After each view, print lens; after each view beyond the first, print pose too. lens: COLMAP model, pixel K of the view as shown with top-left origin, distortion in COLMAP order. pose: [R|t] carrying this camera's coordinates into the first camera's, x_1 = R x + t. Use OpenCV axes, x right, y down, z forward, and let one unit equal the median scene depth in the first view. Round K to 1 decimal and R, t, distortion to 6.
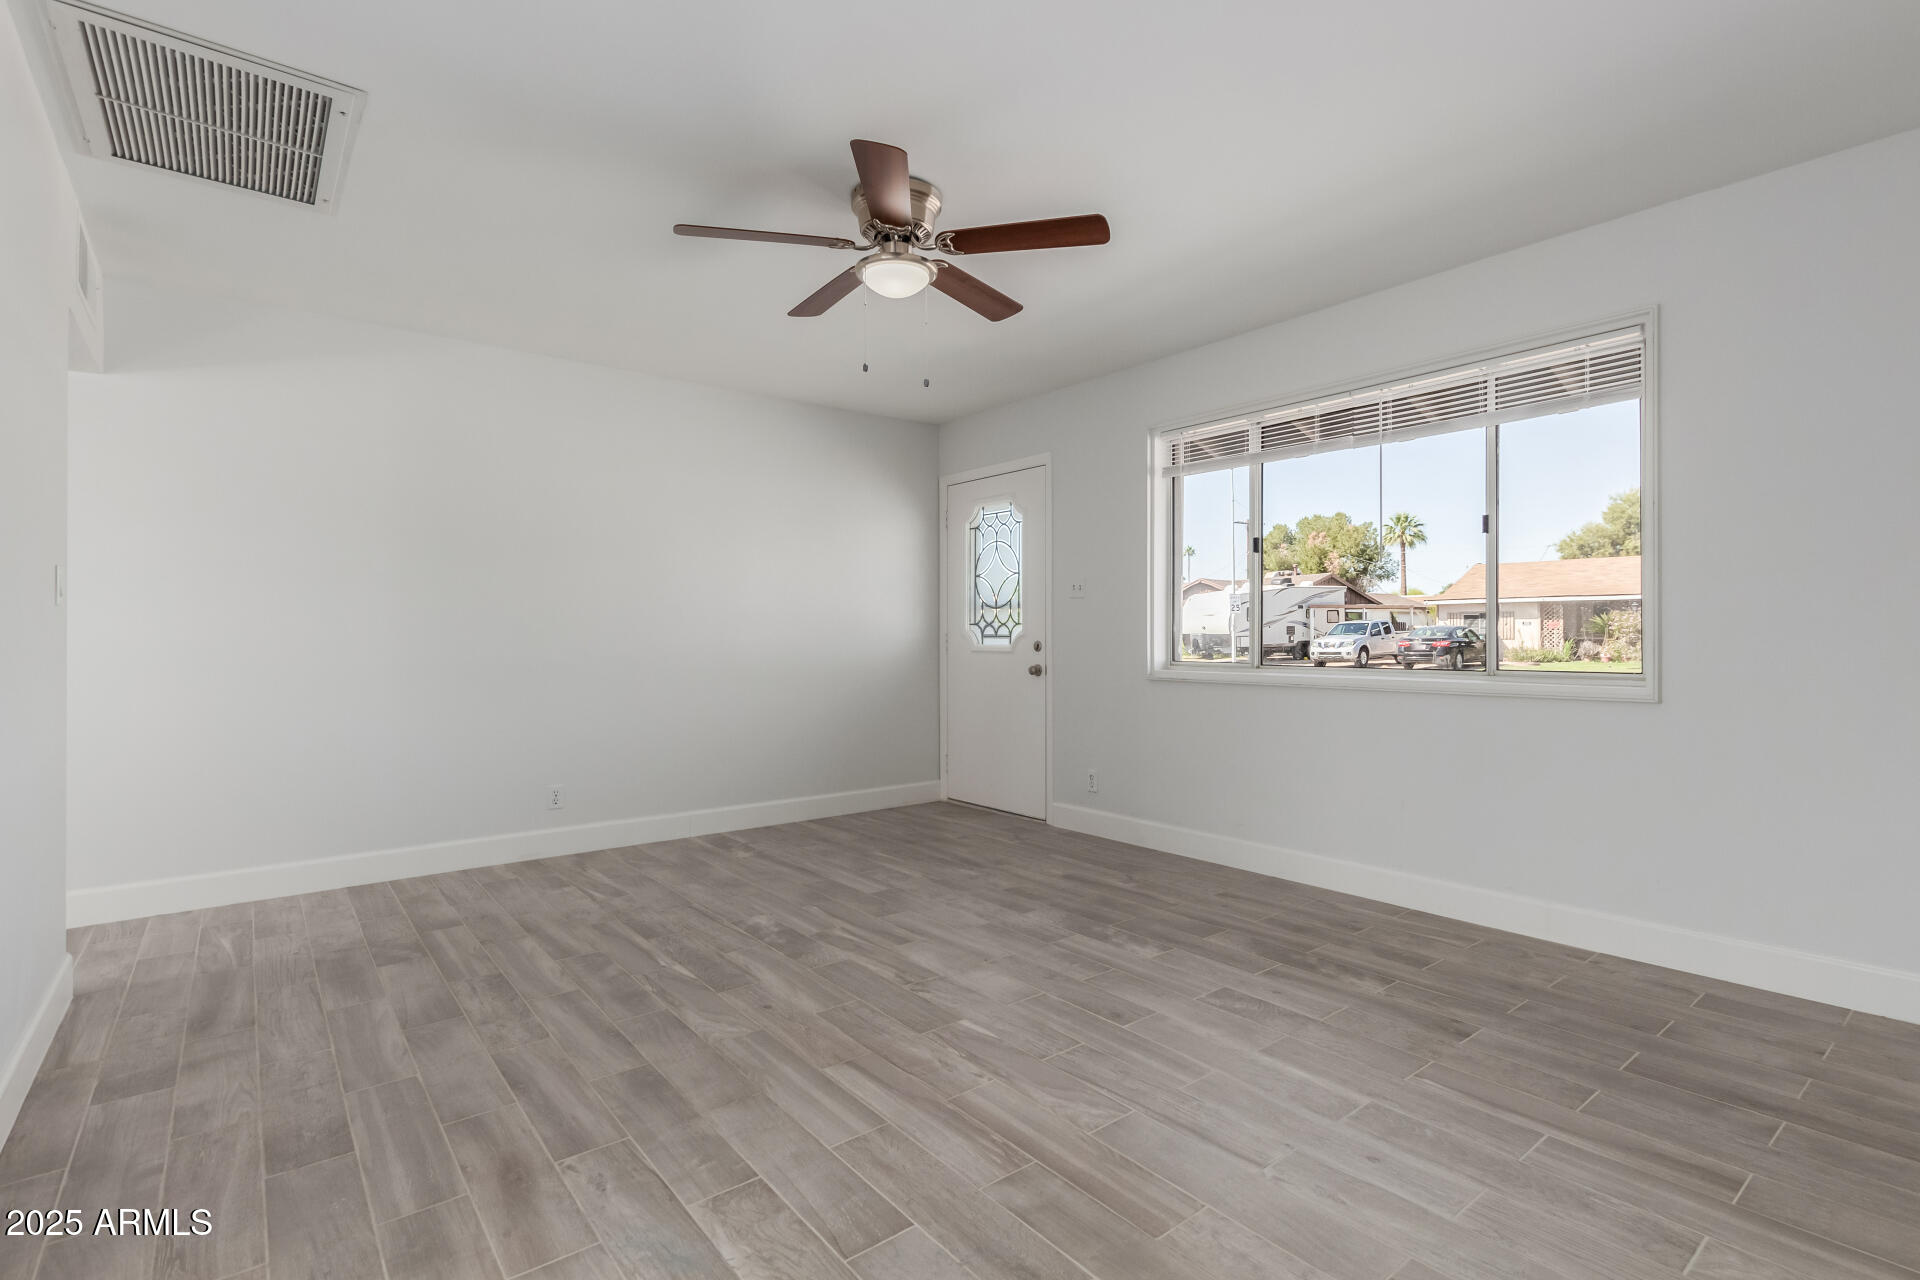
lens RADIAL K [[906.2, 0, 966.5], [0, 906.2, 633.7], [0, 0, 1]] dist [0.017180, -0.010334]
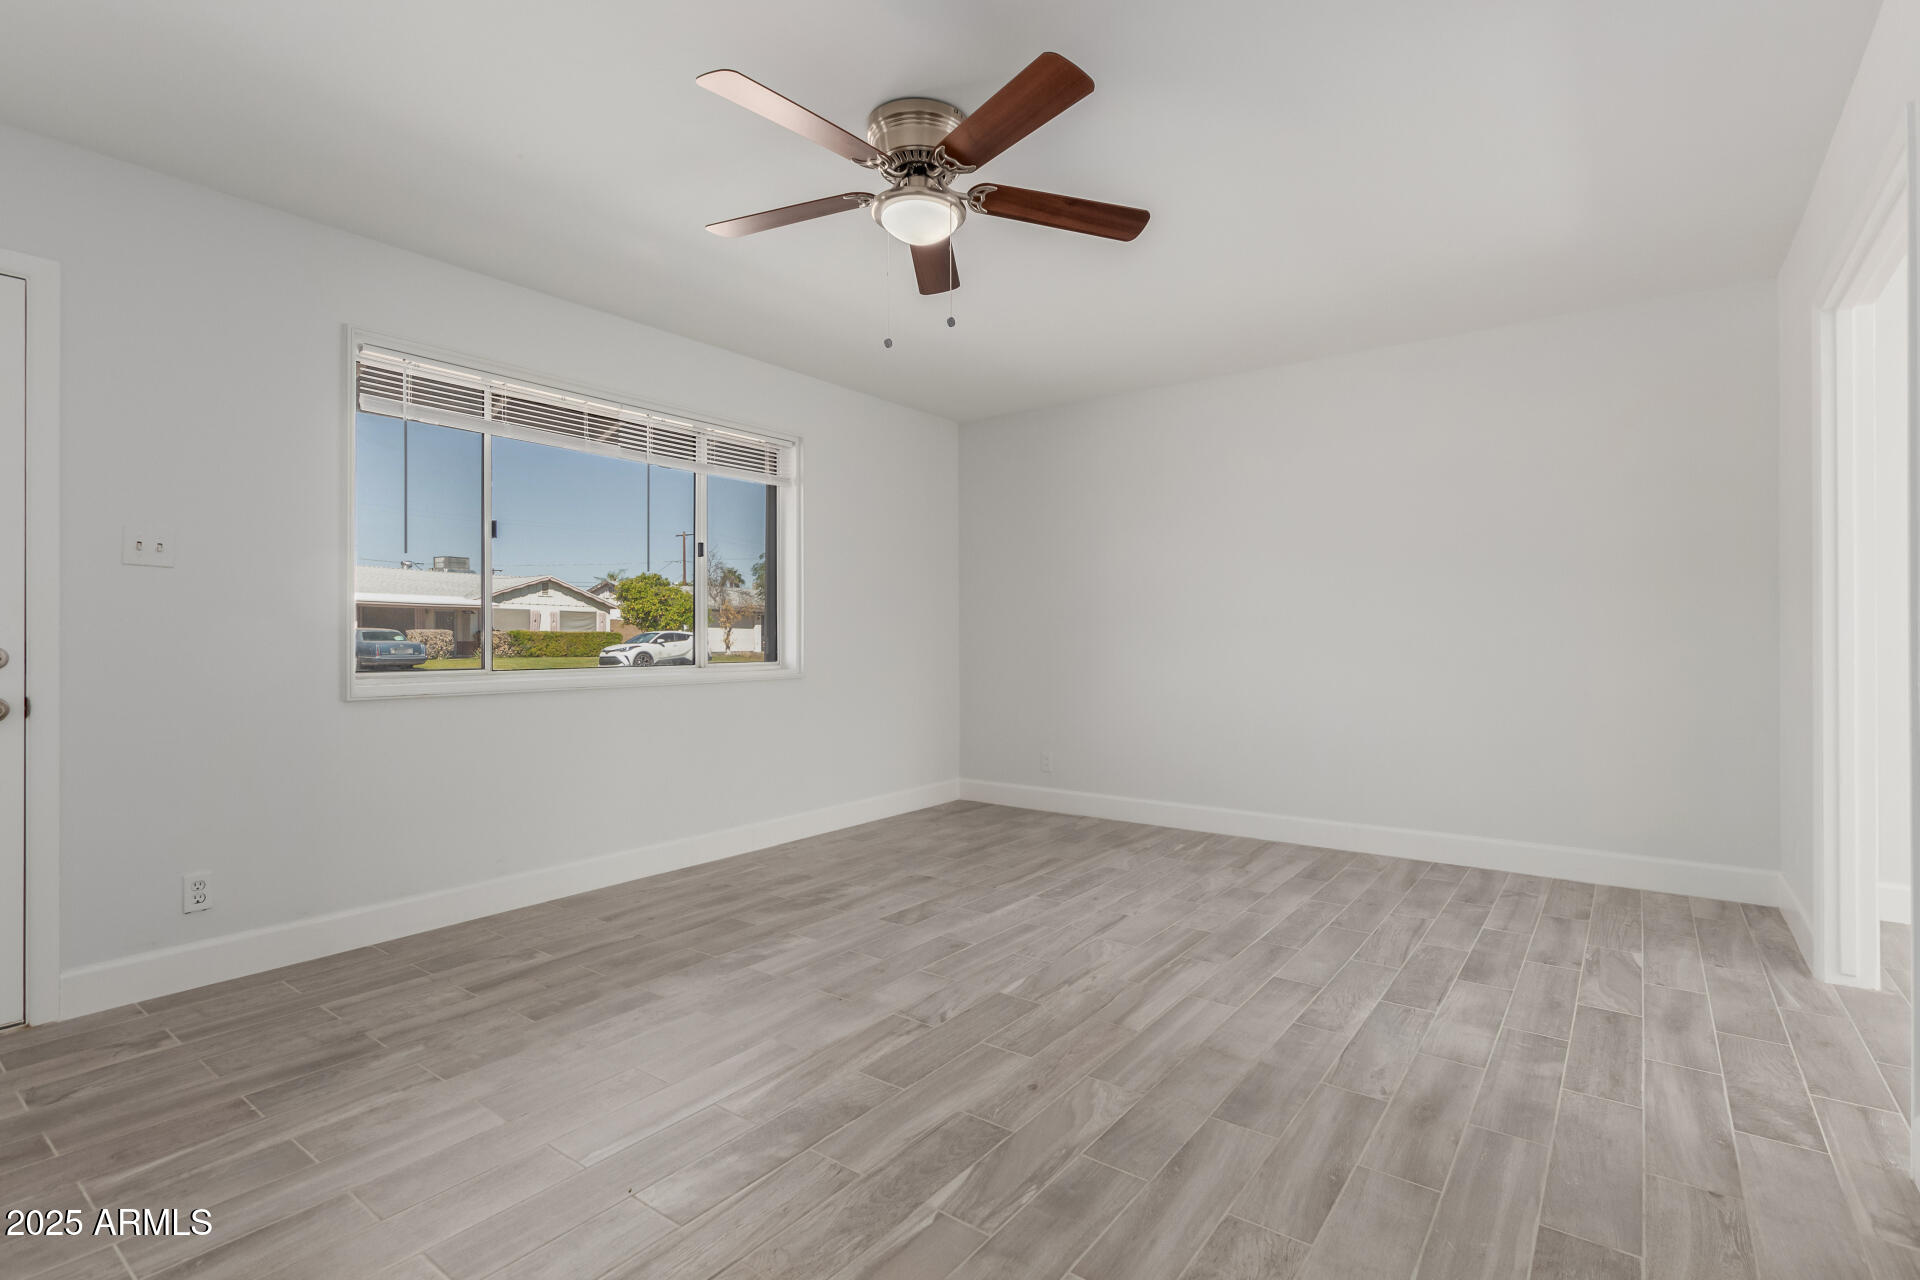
lens RADIAL K [[906.2, 0, 966.5], [0, 906.2, 633.7], [0, 0, 1]] dist [0.017180, -0.010334]
pose [[-0.257200, 0.008367, 0.966322, -1.035222], [-0.000638, 0.999961, -0.008828, 0.012311], [-0.966358, -0.002887, -0.257184, 1.320891]]
